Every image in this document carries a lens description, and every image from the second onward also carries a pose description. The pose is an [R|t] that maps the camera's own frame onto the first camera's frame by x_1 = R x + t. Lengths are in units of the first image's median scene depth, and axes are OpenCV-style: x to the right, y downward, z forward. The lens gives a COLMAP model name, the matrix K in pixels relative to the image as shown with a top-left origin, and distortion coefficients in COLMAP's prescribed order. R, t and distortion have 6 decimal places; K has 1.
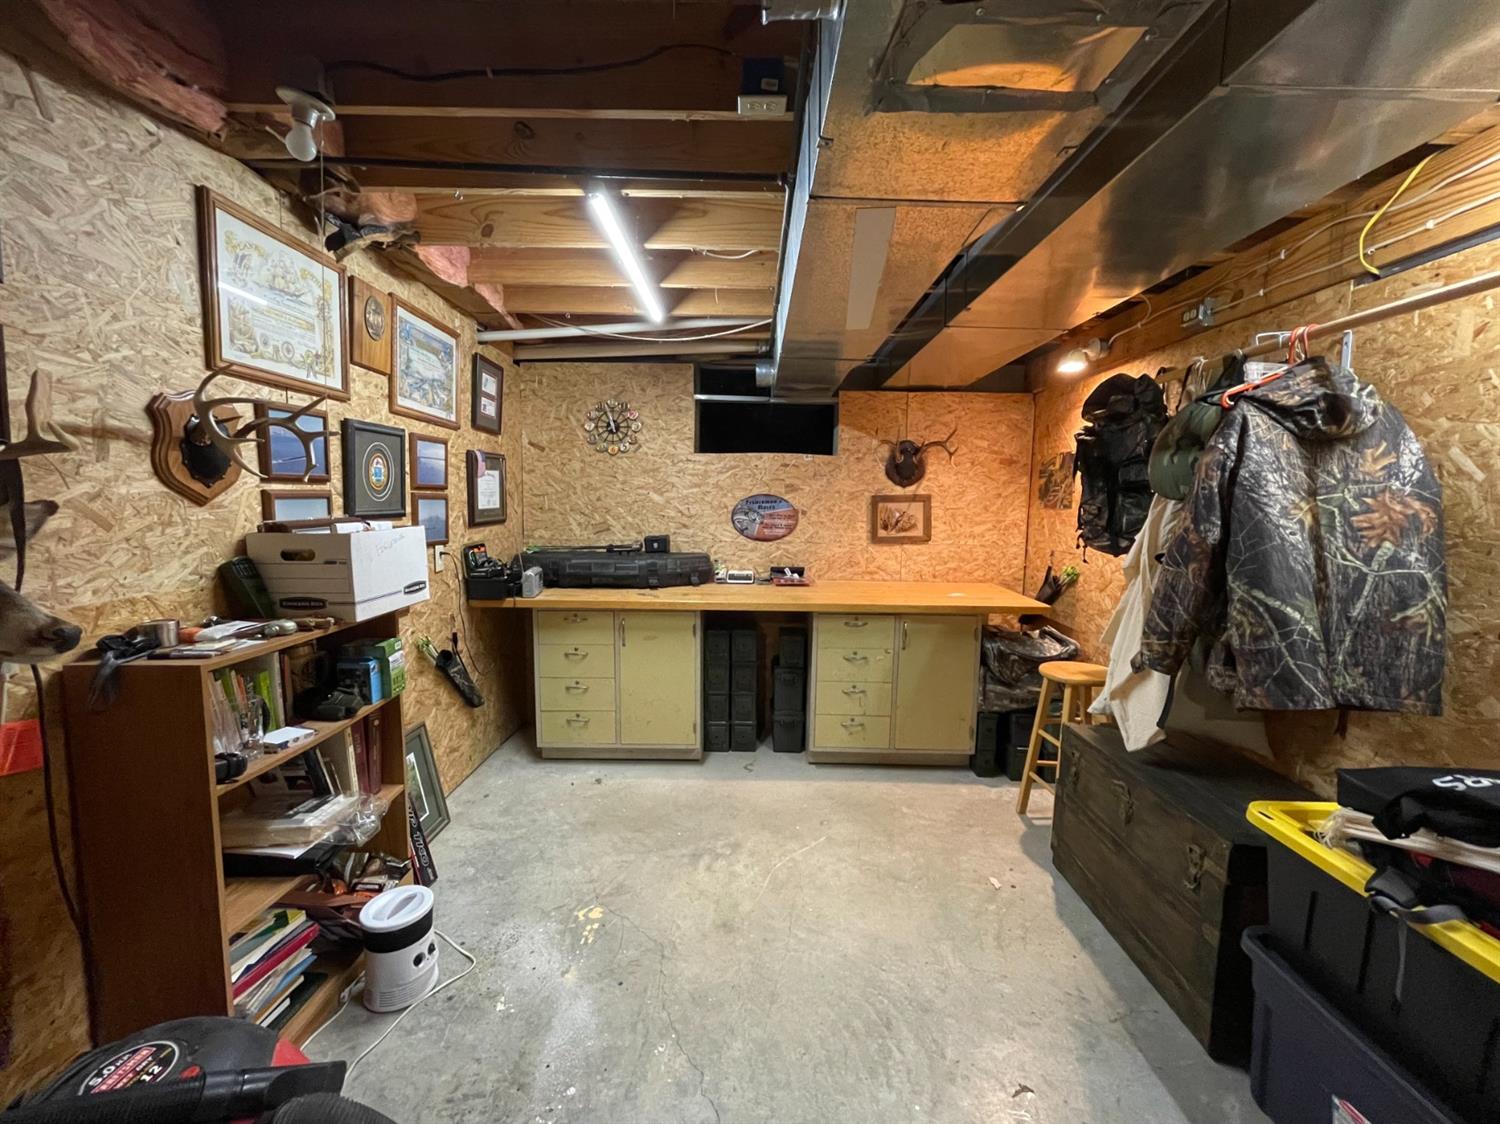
lens RADIAL K [[609.7, 0, 747.2], [0, 609.7, 557.4], [0, 0, 1]] dist [-0.003670, -0.000252]
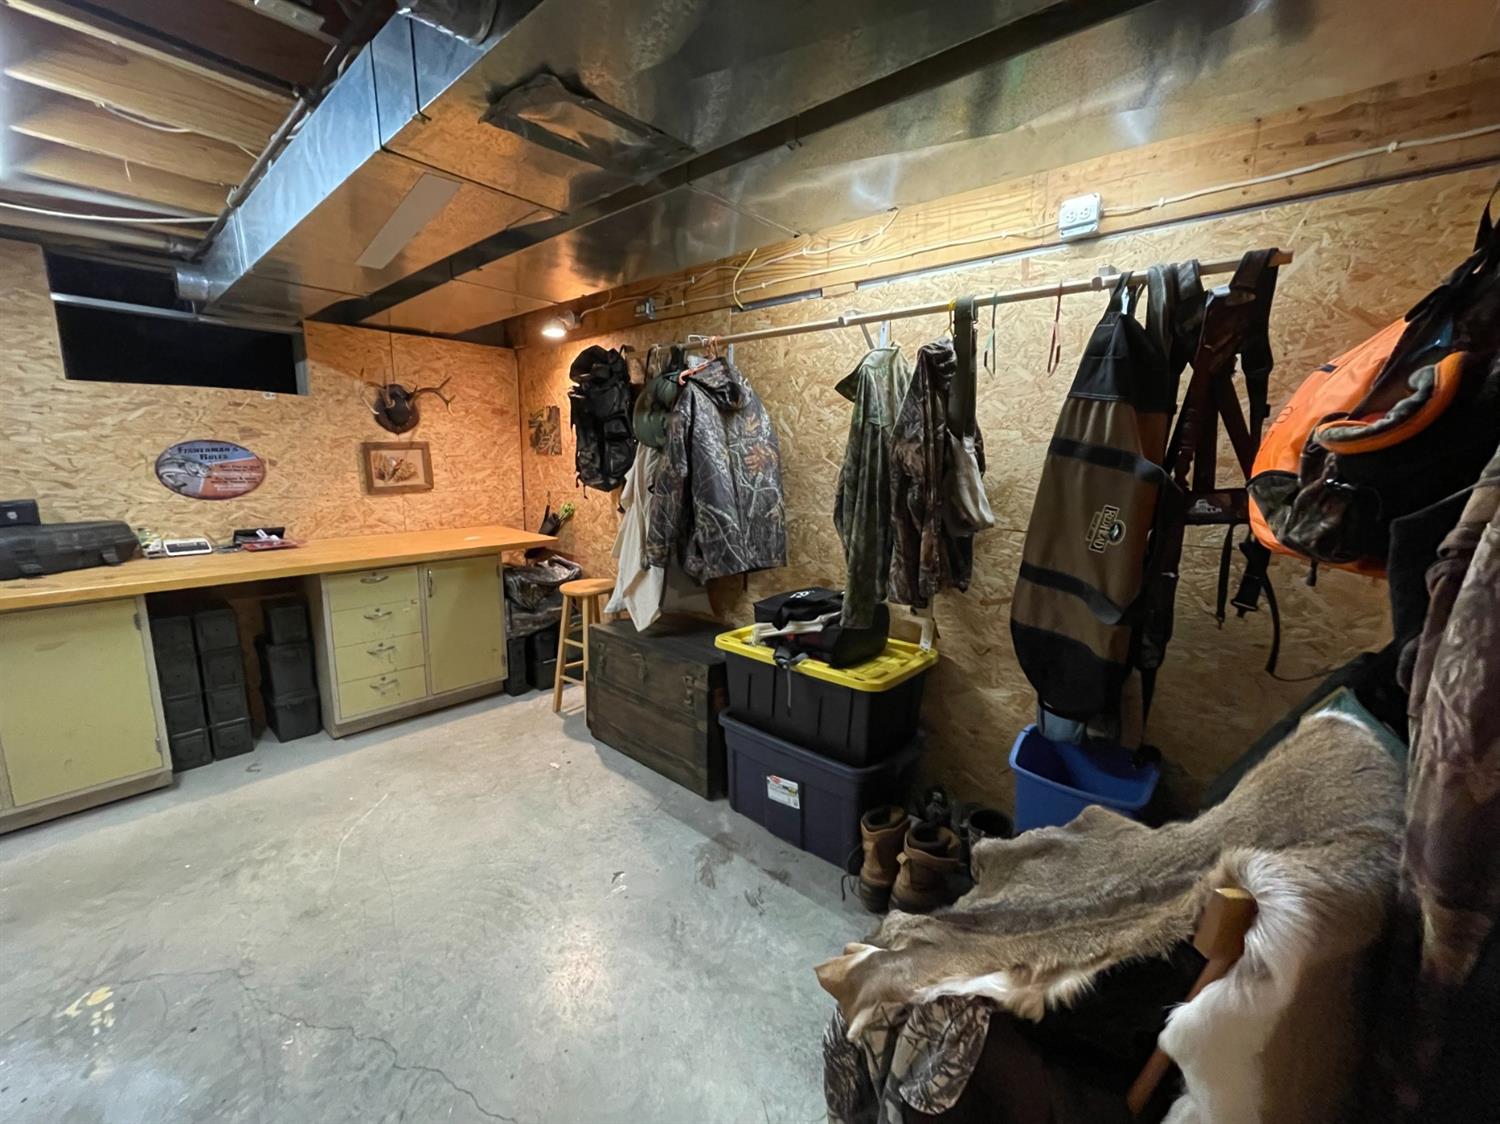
lens RADIAL K [[609.7, 0, 747.2], [0, 609.7, 557.4], [0, 0, 1]] dist [-0.003670, -0.000252]
pose [[0.661500, -0.131535, 0.738320, -0.139444], [0.068864, 0.990993, 0.114852, 0.006551], [-0.746777, -0.025131, 0.664600, -0.065895]]
